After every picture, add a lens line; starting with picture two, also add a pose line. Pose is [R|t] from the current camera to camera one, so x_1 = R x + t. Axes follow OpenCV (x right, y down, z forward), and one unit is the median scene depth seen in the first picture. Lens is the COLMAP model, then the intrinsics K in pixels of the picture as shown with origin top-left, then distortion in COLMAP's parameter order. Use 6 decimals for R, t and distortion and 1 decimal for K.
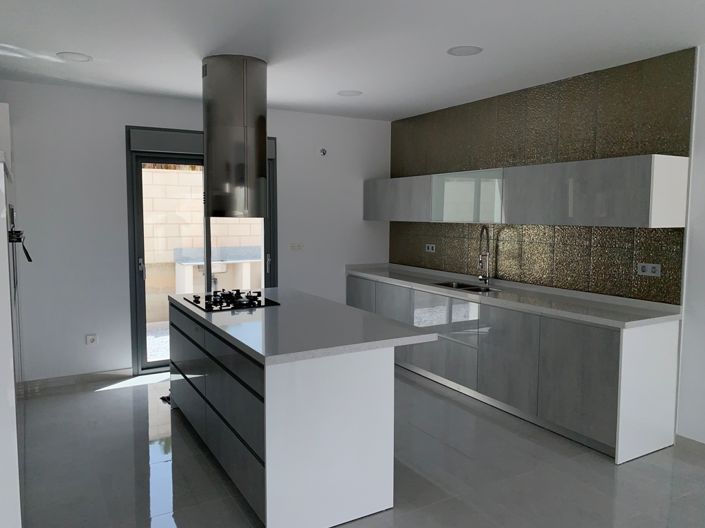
lens RADIAL K [[537.8, 0, 349.7], [0, 537.8, 256.7], [0, 0, 1]] dist [0.074407, -0.117041]
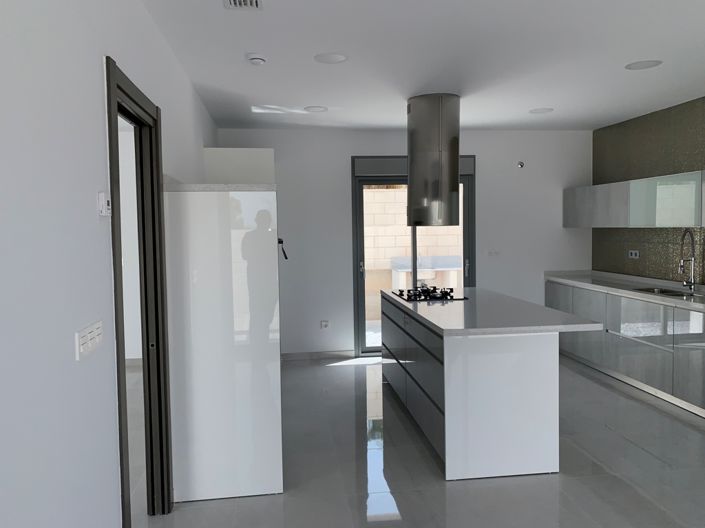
lens RADIAL K [[537.8, 0, 349.7], [0, 537.8, 256.7], [0, 0, 1]] dist [0.074407, -0.117041]
pose [[0.920597, 0.000720, -0.390513, 0.070592], [-0.011147, 0.999639, -0.024435, 0.021997], [0.390354, 0.026848, 0.920273, -0.142614]]
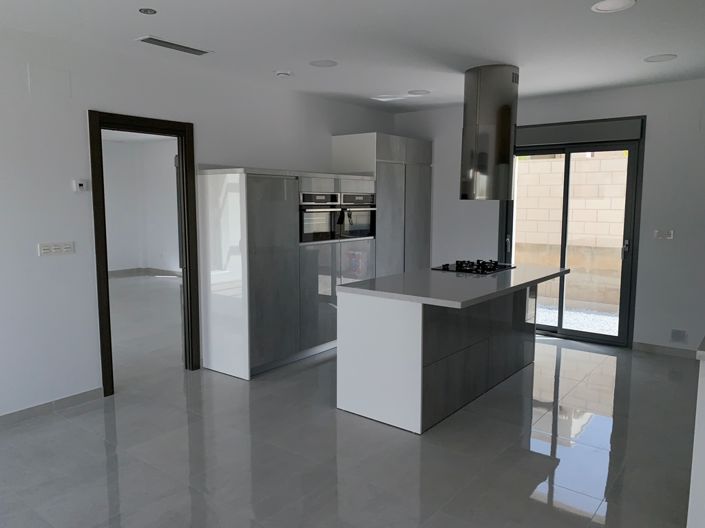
lens RADIAL K [[544.3, 0, 350.4], [0, 544.3, 255.3], [0, 0, 1]] dist [0.062445, -0.118251]
pose [[0.364198, 0.093175, -0.926649, 0.656325], [-0.078324, 0.994522, 0.069217, -0.008053], [0.928022, 0.047370, 0.369501, 0.220231]]
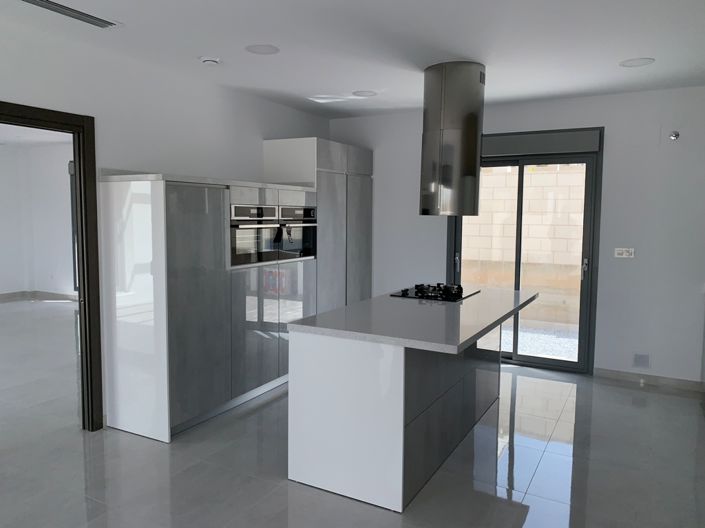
lens RADIAL K [[541.8, 0, 348.3], [0, 541.8, 253.0], [0, 0, 1]] dist [0.034536, -0.043555]
pose [[0.510693, 0.065862, -0.857237, 0.482953], [-0.078319, 0.996480, 0.029902, -0.012295], [0.856188, 0.051867, 0.514054, 0.231465]]
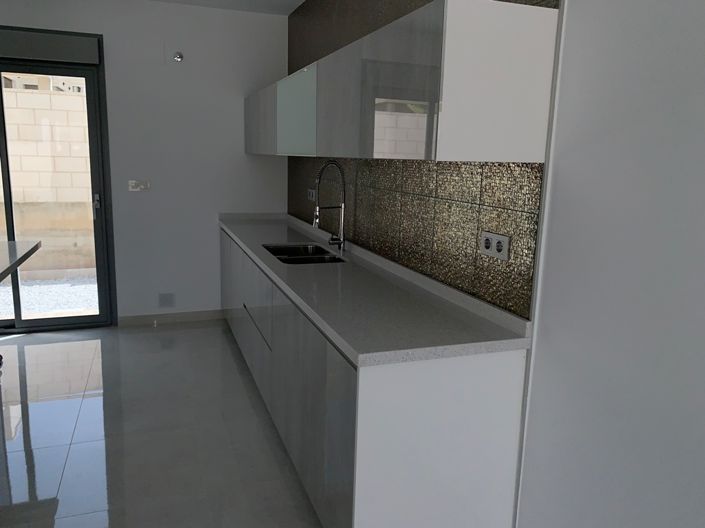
lens RADIAL K [[541.8, 0, 348.3], [0, 541.8, 253.0], [0, 0, 1]] dist [0.034536, -0.043555]
pose [[0.982728, 0.052948, -0.177319, 0.386909], [-0.036321, 0.994744, 0.095736, -0.010277], [0.181456, -0.087642, 0.979486, 0.354547]]
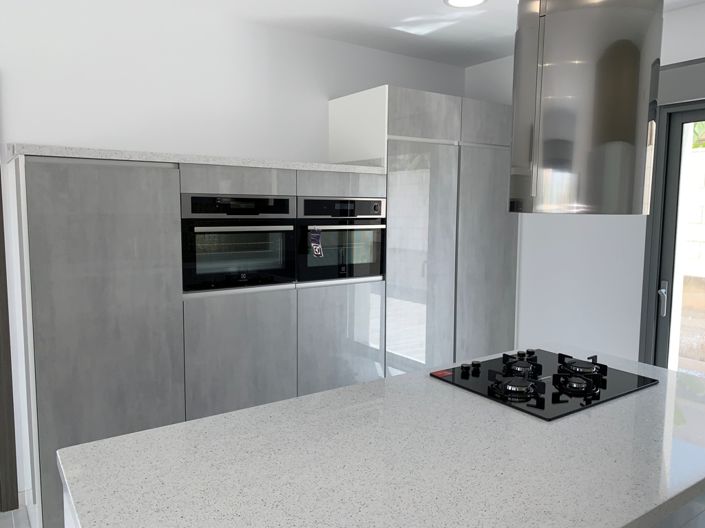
lens RADIAL K [[537.8, 0, 349.7], [0, 537.8, 256.7], [0, 0, 1]] dist [0.074407, -0.117041]
pose [[0.069515, 0.090043, -0.993509, 0.203946], [-0.088863, 0.992518, 0.083736, -0.044886], [0.993615, 0.082465, 0.076997, 0.616727]]
